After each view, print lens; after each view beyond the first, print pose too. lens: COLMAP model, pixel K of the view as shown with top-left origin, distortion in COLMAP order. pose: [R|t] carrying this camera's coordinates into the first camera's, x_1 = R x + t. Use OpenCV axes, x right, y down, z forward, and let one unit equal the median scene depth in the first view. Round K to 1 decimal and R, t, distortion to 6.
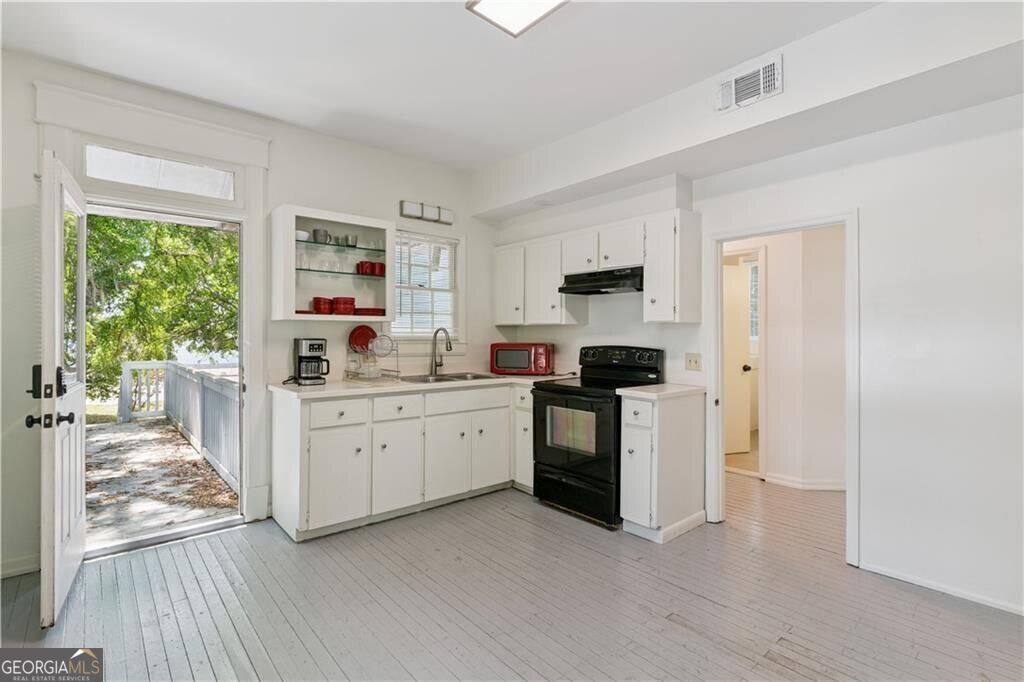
lens RADIAL K [[488.9, 0, 508.9], [0, 488.9, 336.7], [0, 0, 1]] dist [0.002800, 0.000248]
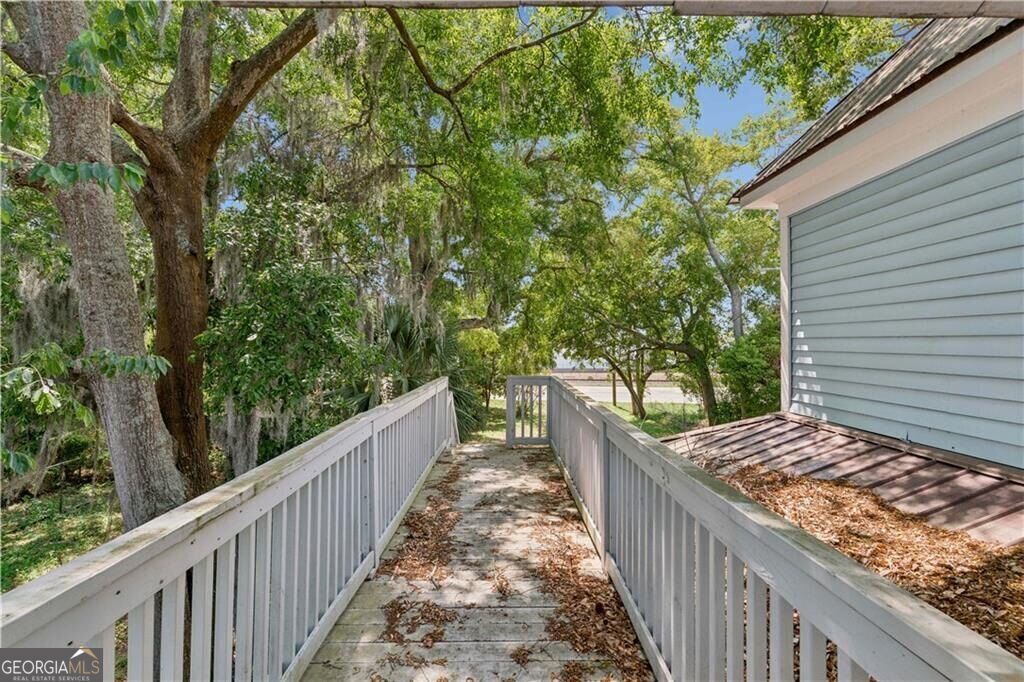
lens RADIAL K [[488.9, 0, 508.9], [0, 488.9, 336.7], [0, 0, 1]] dist [0.002800, 0.000248]
pose [[0.770747, -0.013809, -0.636992, -0.323992], [0.004061, 0.999851, -0.016762, -0.002511], [0.637129, 0.010332, 0.770688, 0.460304]]
